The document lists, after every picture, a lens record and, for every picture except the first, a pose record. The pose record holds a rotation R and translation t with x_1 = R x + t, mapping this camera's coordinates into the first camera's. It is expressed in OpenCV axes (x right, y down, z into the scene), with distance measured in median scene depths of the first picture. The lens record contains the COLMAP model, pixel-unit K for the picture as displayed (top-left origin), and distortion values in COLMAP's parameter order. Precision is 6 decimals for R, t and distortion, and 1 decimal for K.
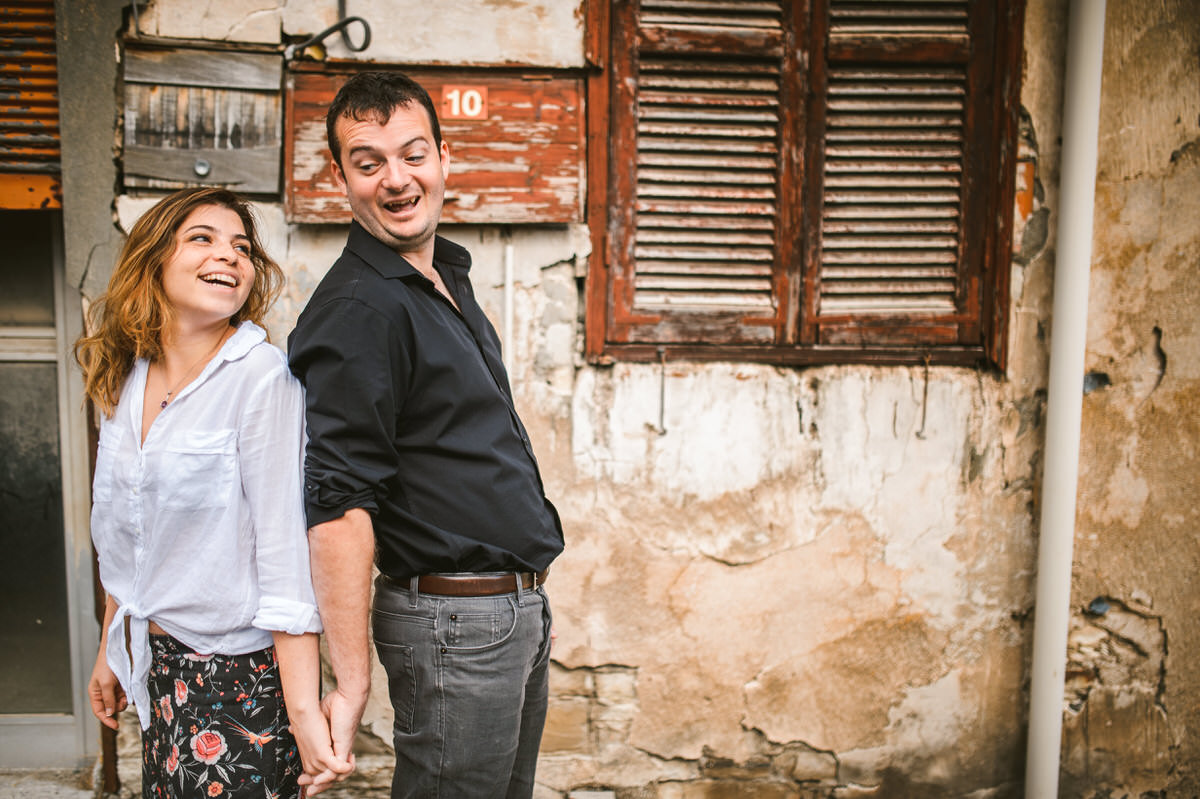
lens RADIAL K [[1157.3, 0, 600.0], [0, 1157.3, 399.5], [0, 0, 1]] dist [-0.074449, 0.122494]
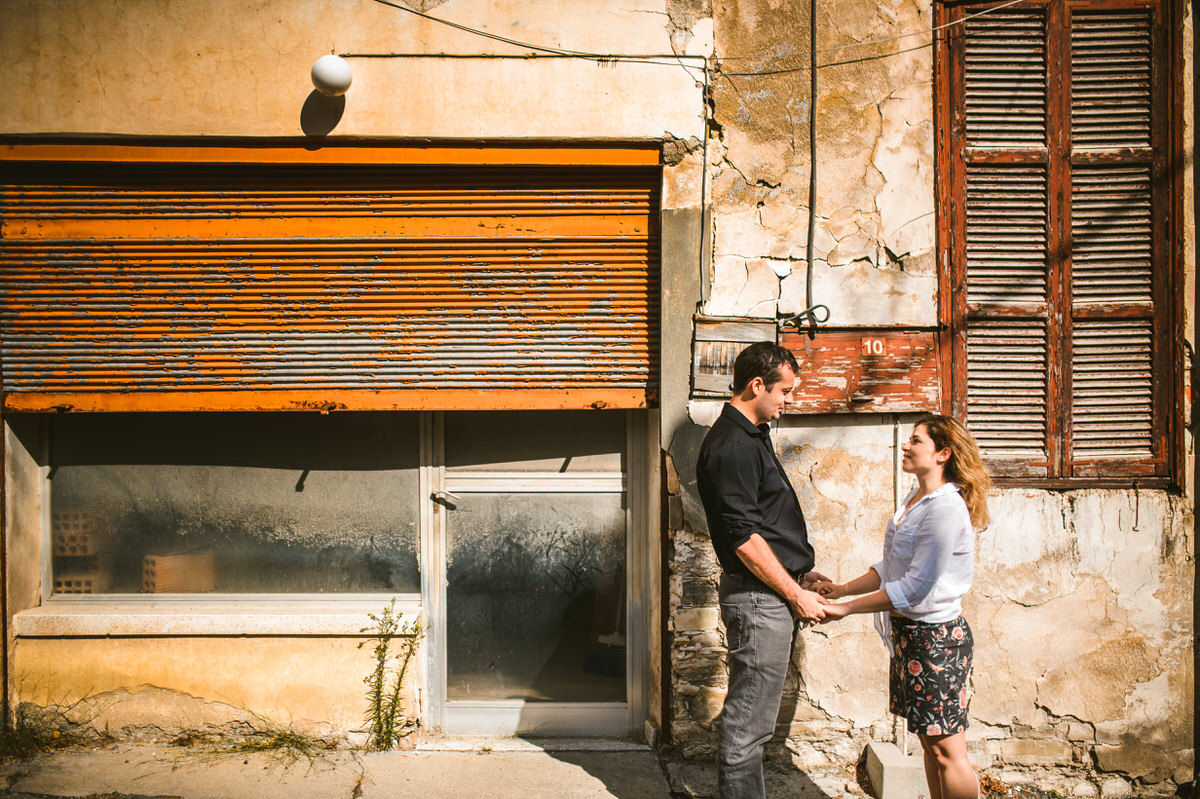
lens RADIAL K [[1157.3, 0, 600.0], [0, 1157.3, 399.5], [0, 0, 1]] dist [-0.074449, 0.122494]
pose [[0.996588, -0.016679, -0.080833, -0.382441], [0.006510, 0.992203, -0.124459, 0.047393], [0.082279, 0.123508, 0.988927, -0.790159]]
